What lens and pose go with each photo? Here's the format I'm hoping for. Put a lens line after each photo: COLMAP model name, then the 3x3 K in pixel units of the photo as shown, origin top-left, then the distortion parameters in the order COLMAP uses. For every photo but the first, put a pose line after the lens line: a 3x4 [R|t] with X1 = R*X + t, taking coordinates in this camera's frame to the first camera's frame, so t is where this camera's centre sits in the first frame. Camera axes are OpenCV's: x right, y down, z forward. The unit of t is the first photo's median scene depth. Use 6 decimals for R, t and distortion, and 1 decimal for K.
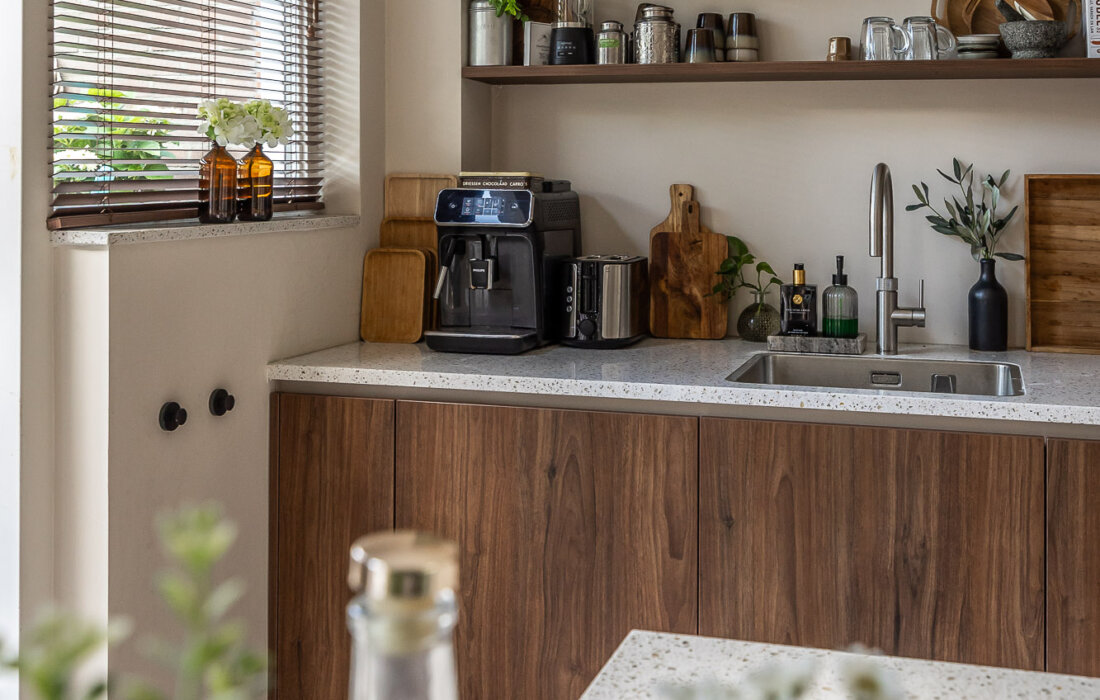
lens RADIAL K [[1266.5, 0, 664.2], [0, 1266.5, 154.3], [0, 0, 1]] dist [0.027444, 0.000000]
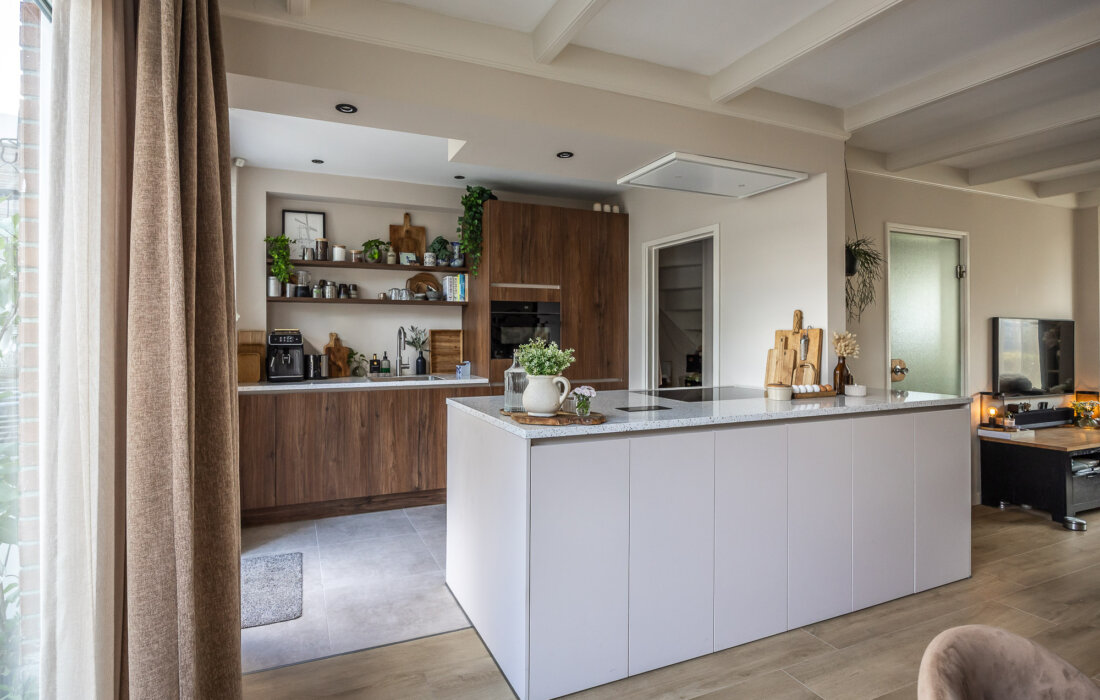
lens RADIAL K [[535.6, 0, 539.9], [0, 535.6, 332.3], [0, 0, 1]] dist [0.004452, -0.001069]
pose [[0.777293, -0.003211, 0.629130, -0.498844], [-0.002436, 0.999964, 0.008114, 0.009292], [-0.629134, -0.007840, 0.777257, -0.510797]]
